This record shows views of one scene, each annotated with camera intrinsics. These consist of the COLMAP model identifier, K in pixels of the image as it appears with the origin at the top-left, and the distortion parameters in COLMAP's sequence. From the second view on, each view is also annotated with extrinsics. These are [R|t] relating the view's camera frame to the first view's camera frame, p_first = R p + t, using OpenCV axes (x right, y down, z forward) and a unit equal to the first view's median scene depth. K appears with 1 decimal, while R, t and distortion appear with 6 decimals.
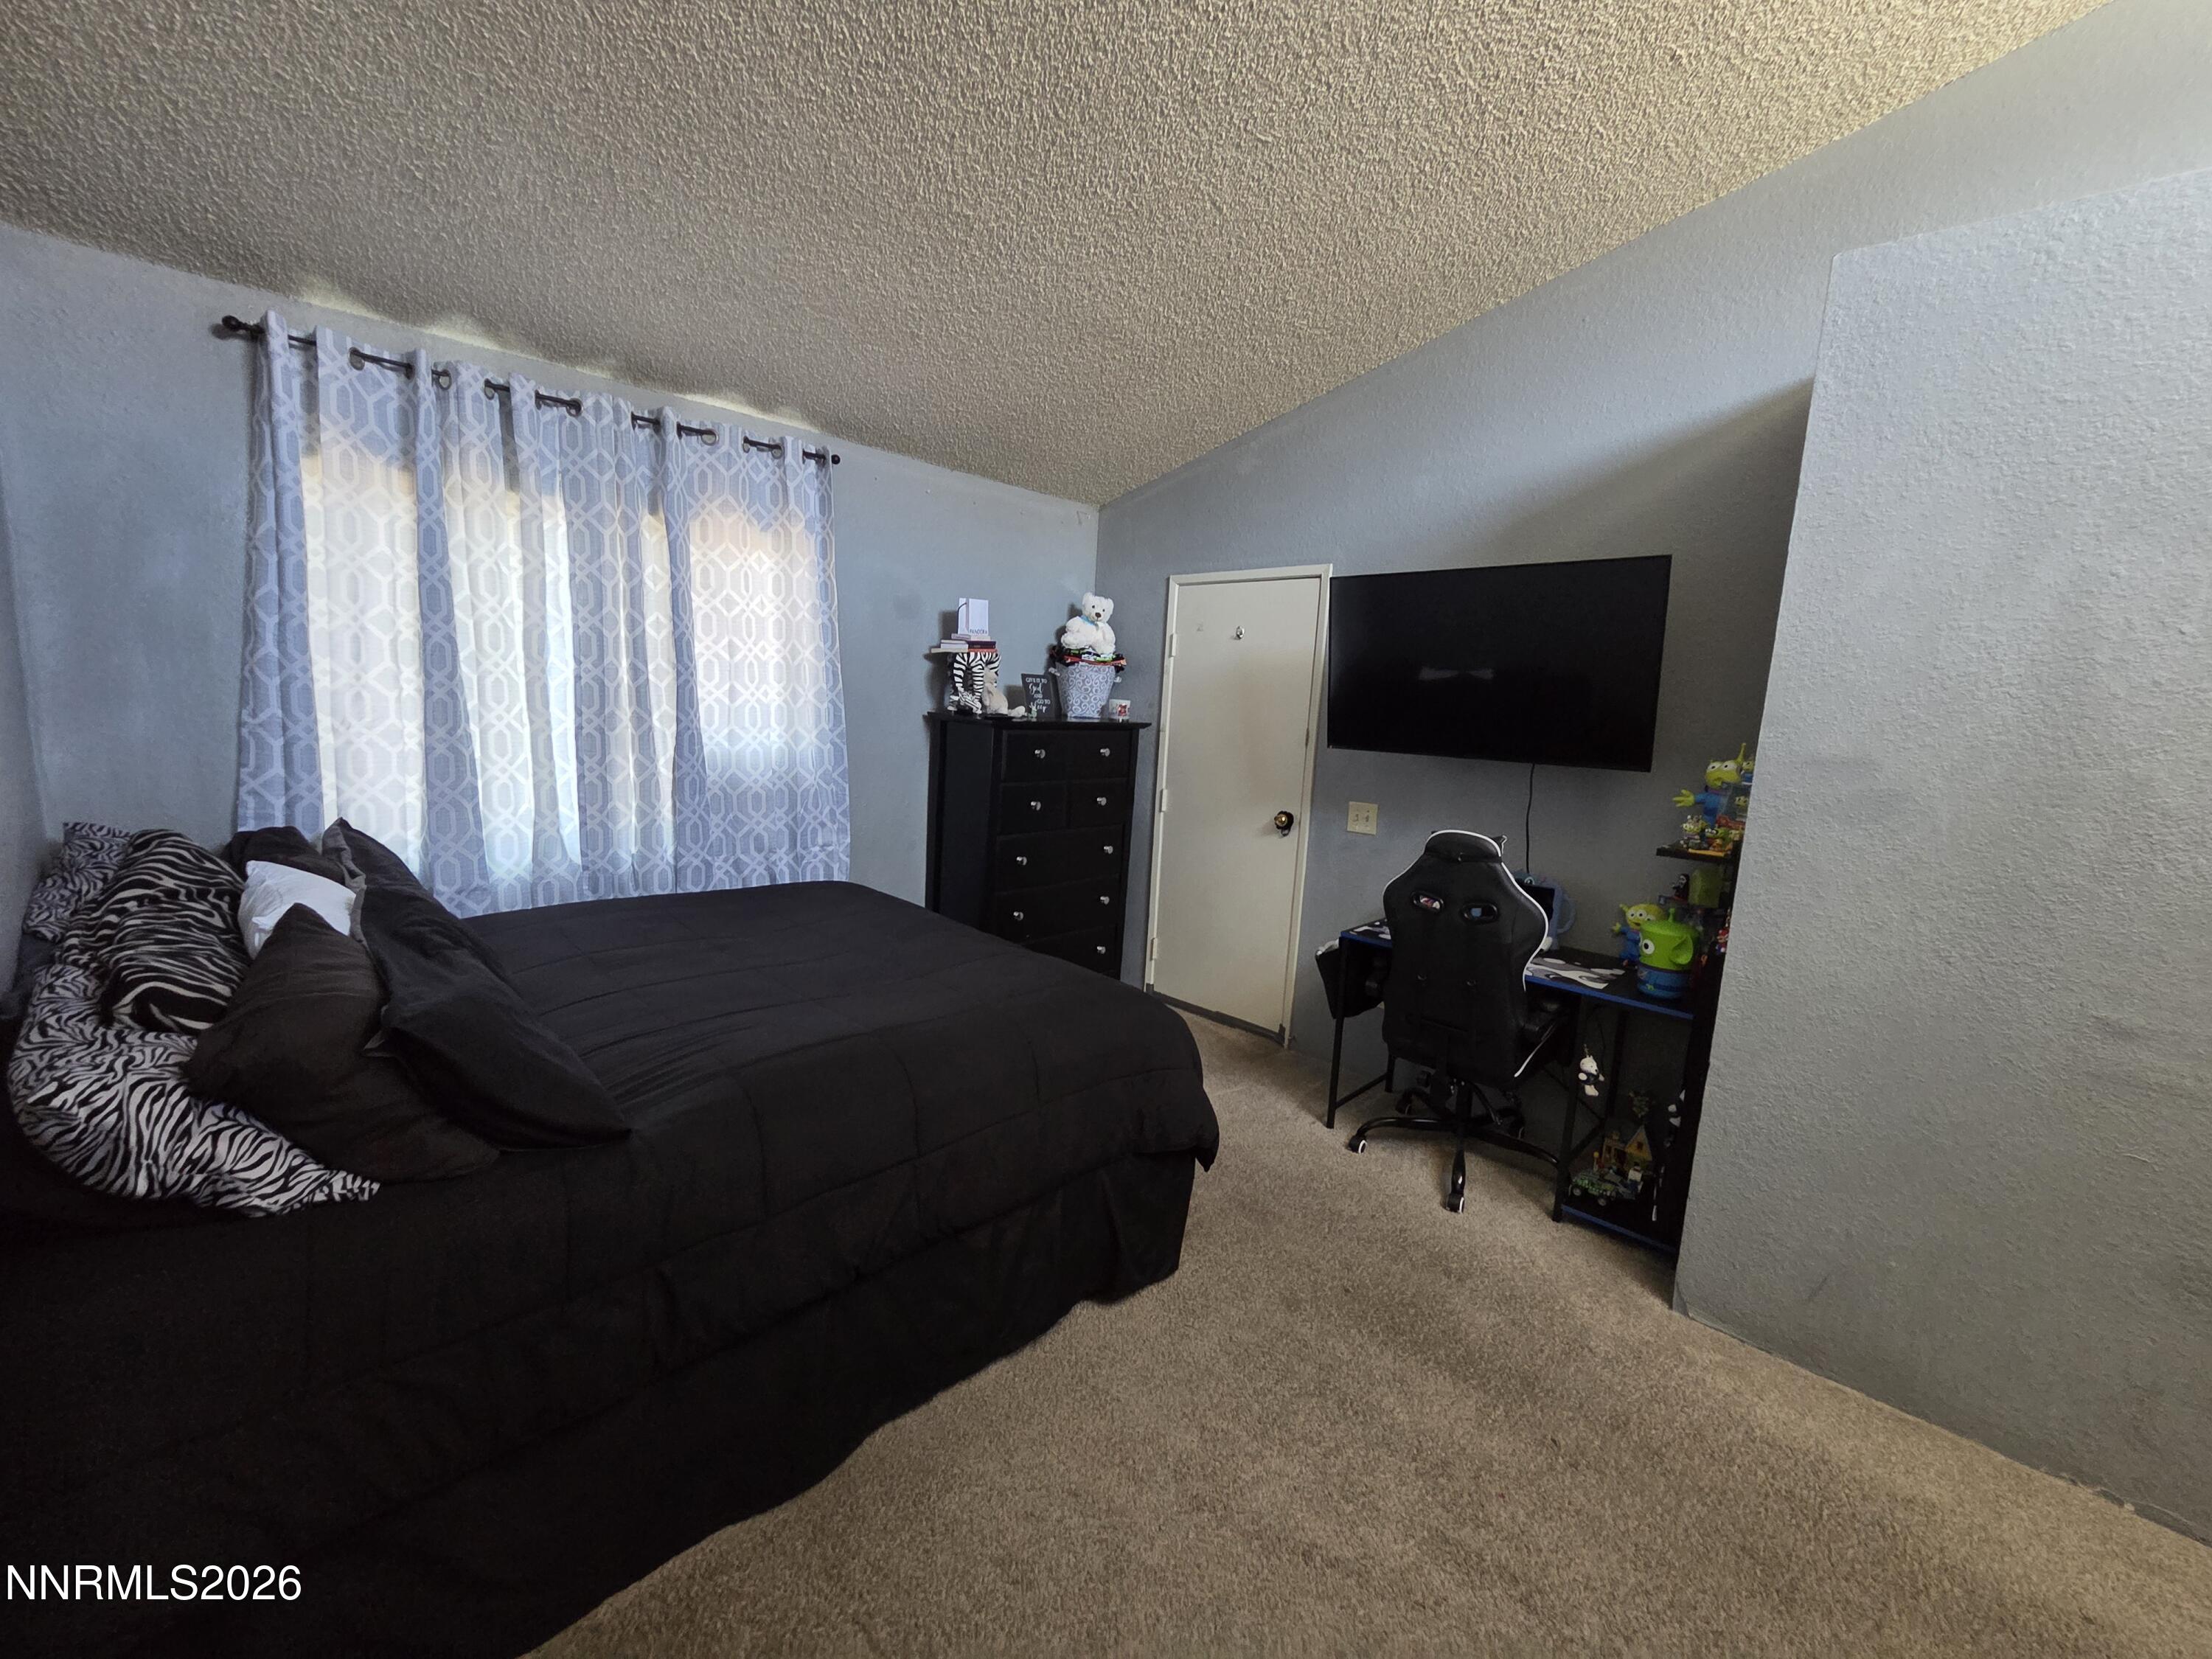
lens RADIAL K [[910.4, 0, 1105.8], [0, 910.4, 822.5], [0, 0, 1]] dist [-0.001651, 0.000874]
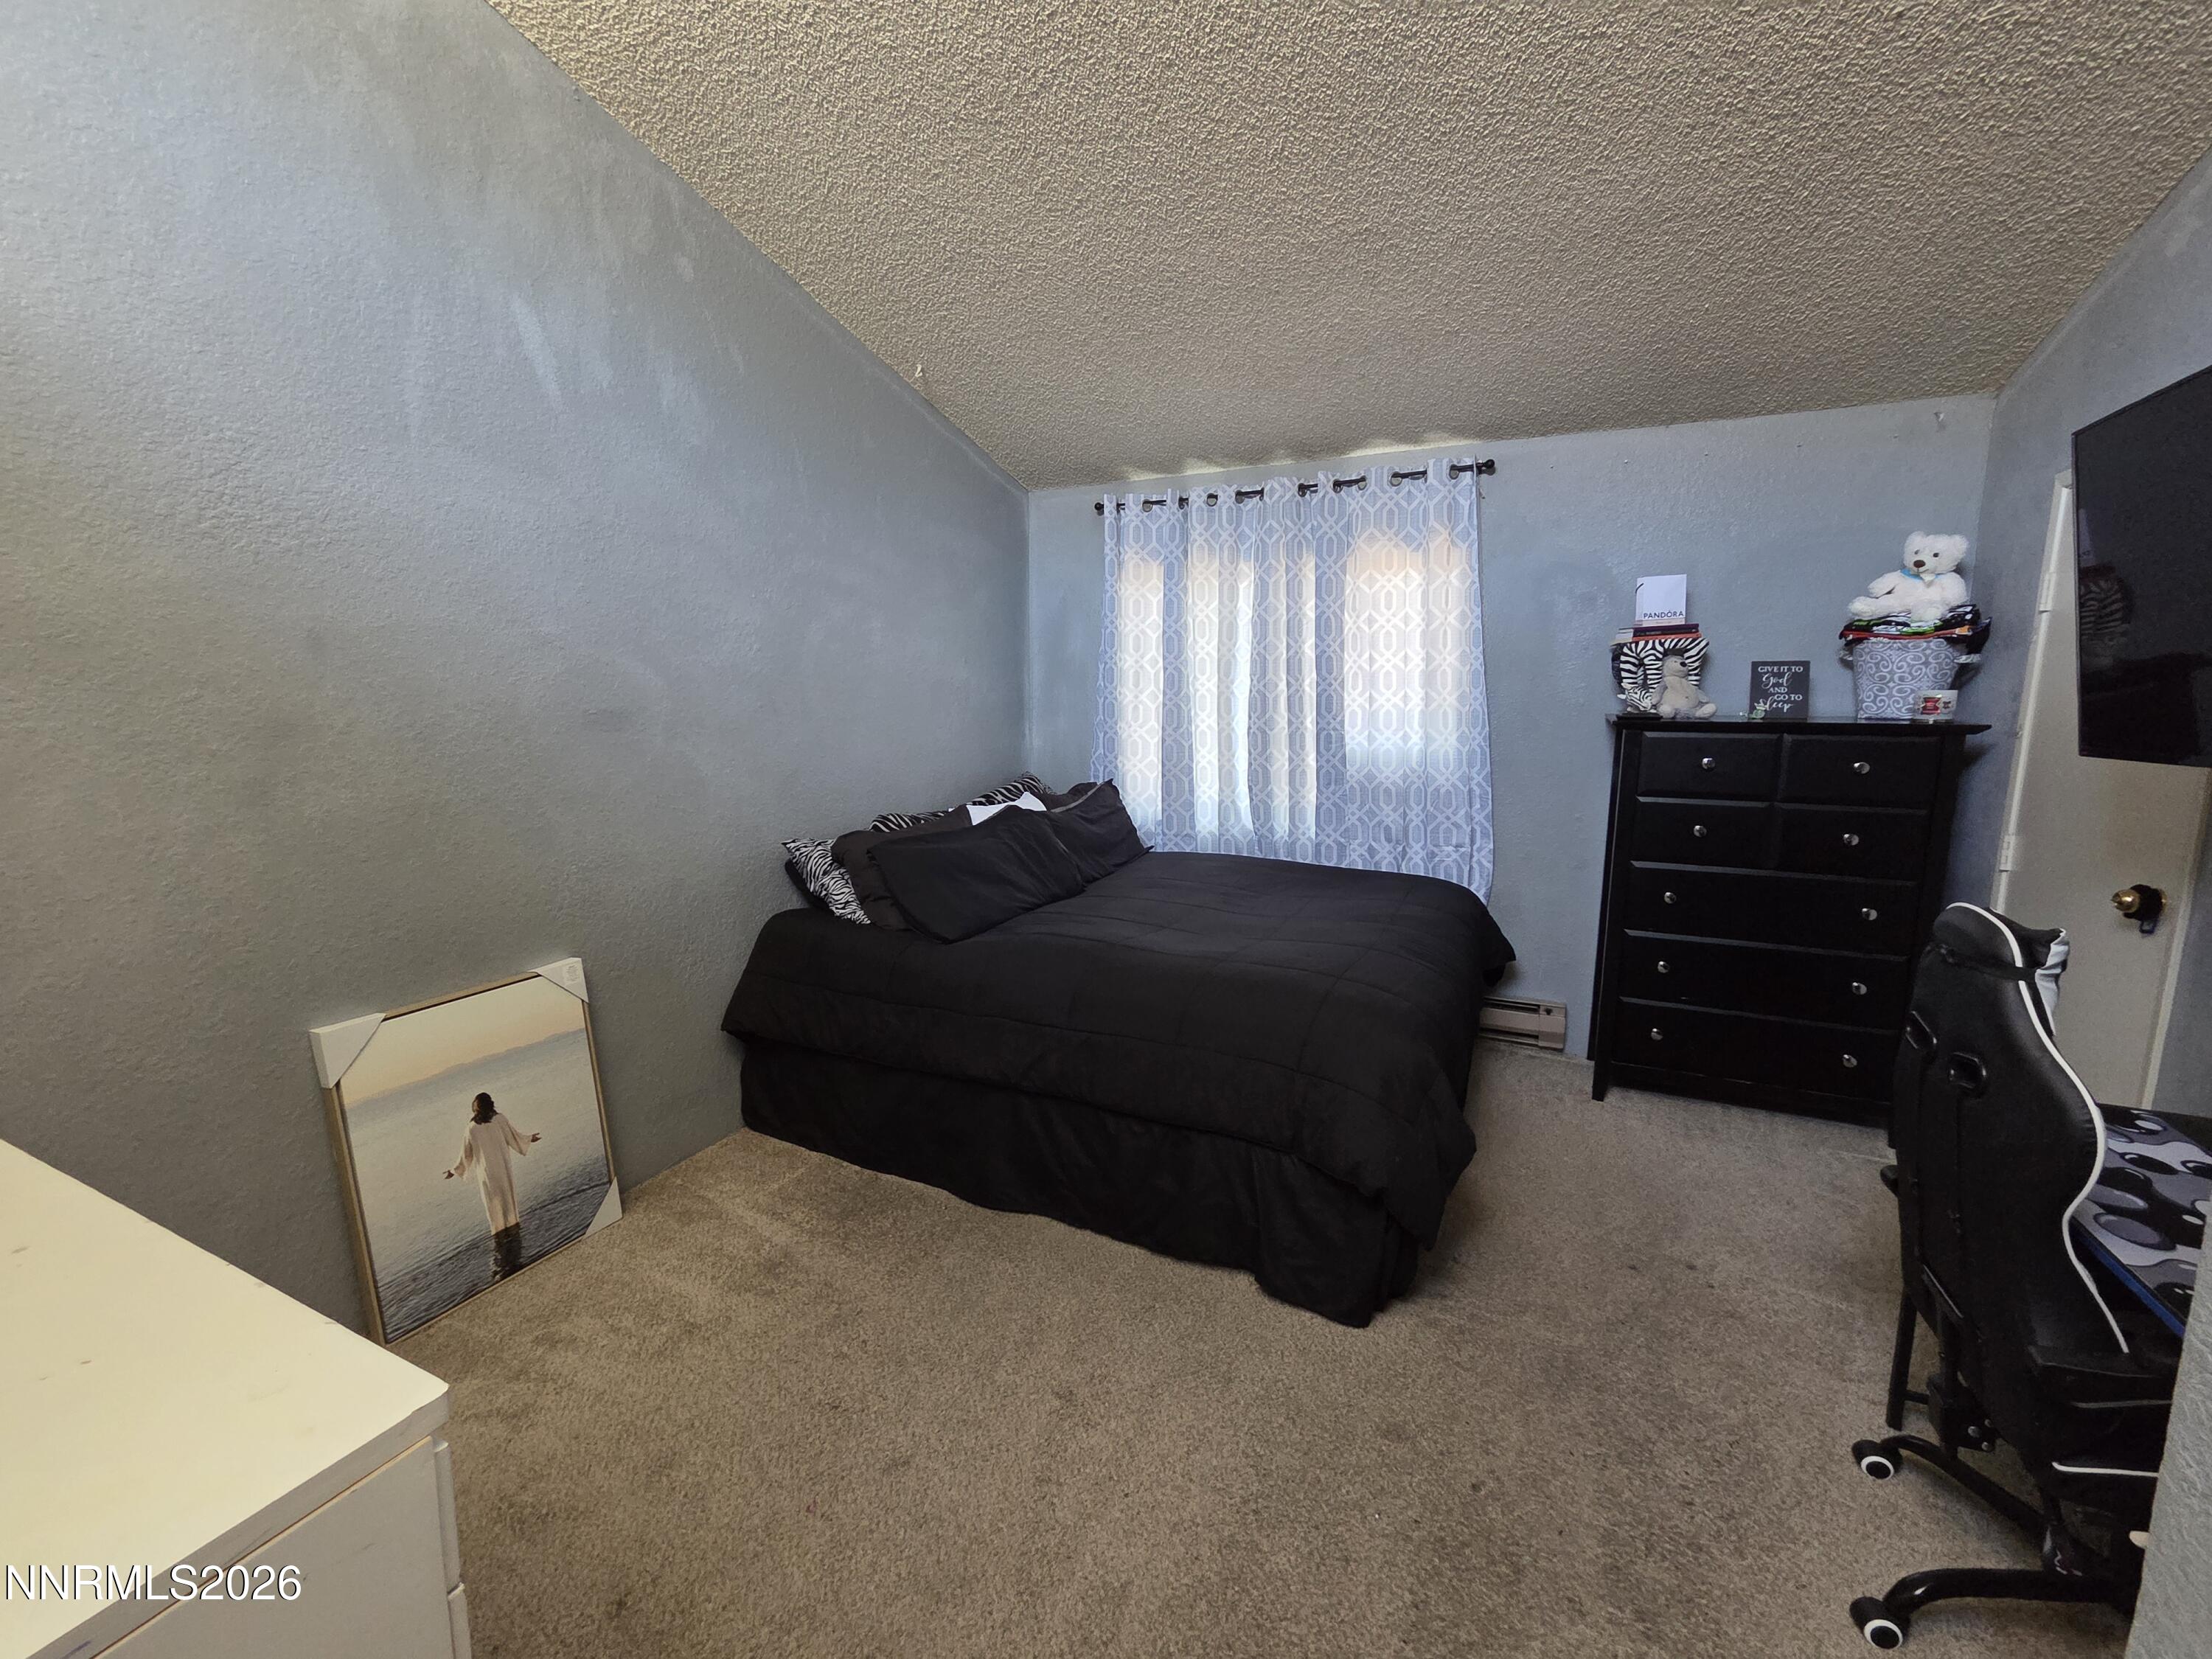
lens RADIAL K [[910.4, 0, 1098.3], [0, 910.4, 821.7], [0, 0, 1]] dist [-0.001651, 0.000874]
pose [[0.325581, 0.083634, -0.941808, 0.585110], [-0.118491, 0.991837, 0.047115, -0.002530], [0.938060, 0.096257, 0.332833, 0.317509]]
